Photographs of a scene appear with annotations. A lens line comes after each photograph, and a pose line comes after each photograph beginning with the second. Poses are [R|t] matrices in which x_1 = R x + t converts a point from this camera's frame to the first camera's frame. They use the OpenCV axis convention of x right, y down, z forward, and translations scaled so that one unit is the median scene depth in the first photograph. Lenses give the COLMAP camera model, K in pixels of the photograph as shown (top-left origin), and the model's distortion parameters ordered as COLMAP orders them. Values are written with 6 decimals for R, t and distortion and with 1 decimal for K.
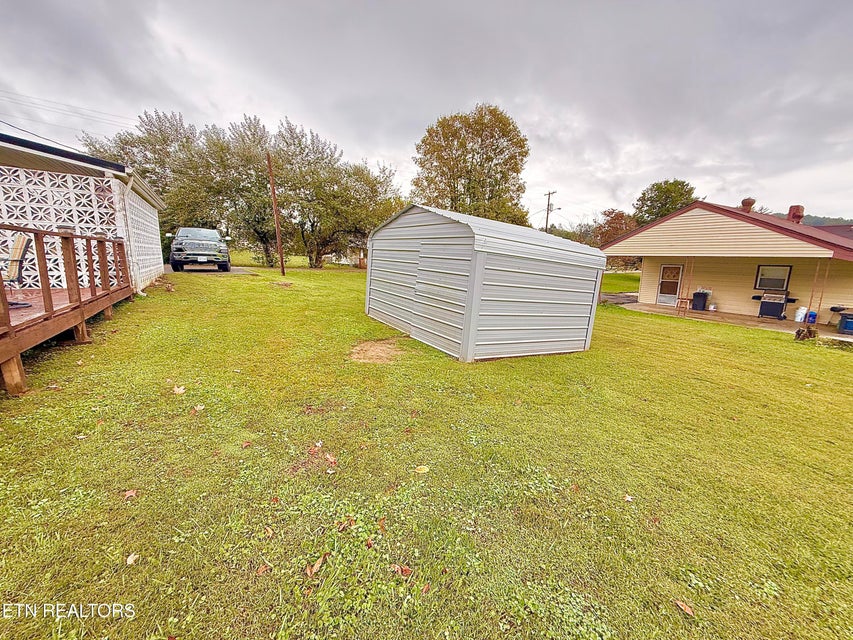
lens RADIAL K [[339.2, 0, 427.8], [0, 339.2, 319.1], [0, 0, 1]] dist [-0.004099, 0.000136]
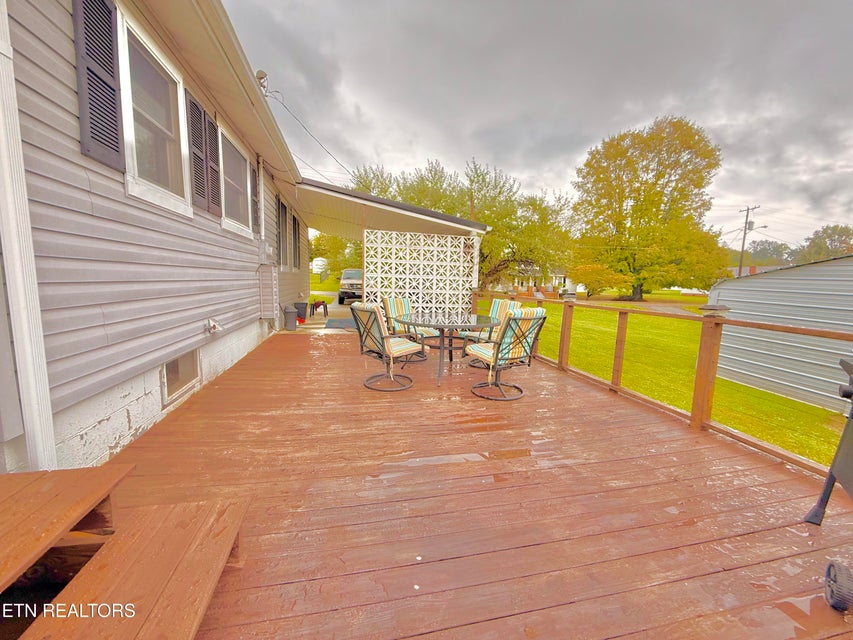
lens RADIAL K [[339.2, 0, 422.0], [0, 339.2, 319.7], [0, 0, 1]] dist [-0.004099, 0.000136]
pose [[0.941388, 0.041206, -0.334799, -0.108775], [-0.062650, 0.996601, -0.053500, -0.010152], [0.331457, 0.071339, 0.940769, -0.016644]]
